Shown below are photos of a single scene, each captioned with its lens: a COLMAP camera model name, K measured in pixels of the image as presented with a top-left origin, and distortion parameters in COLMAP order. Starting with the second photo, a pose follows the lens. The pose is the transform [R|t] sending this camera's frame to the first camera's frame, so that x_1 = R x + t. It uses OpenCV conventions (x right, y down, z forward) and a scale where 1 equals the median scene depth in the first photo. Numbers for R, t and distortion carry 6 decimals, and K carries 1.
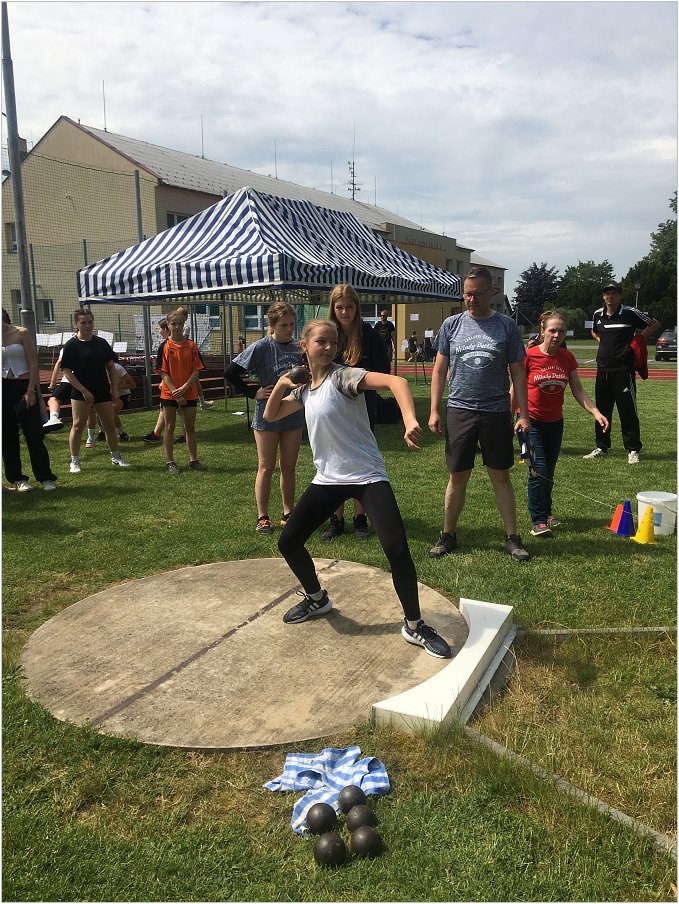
lens RADIAL K [[761.6, 0, 342.9], [0, 761.6, 439.8], [0, 0, 1]] dist [0.106316, -0.183366]
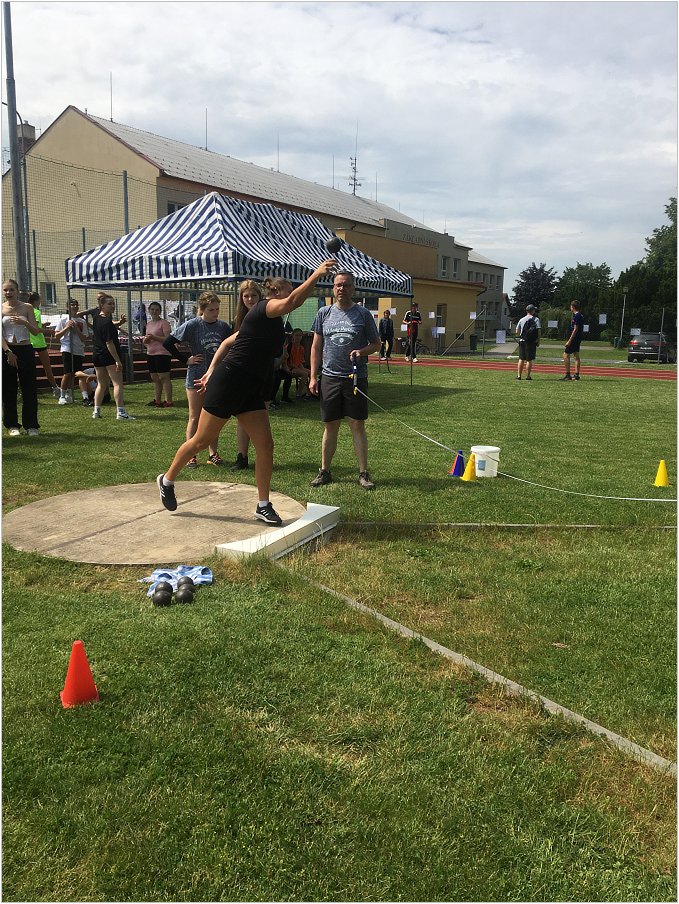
lens RADIAL K [[785.8, 0, 341.1], [0, 785.8, 446.8], [0, 0, 1]] dist [0.126874, -0.198030]
pose [[0.999147, 0.037351, -0.017613, 0.103150], [-0.037159, 0.999248, 0.011064, 0.035674], [0.018013, -0.010400, 0.999784, -0.203363]]
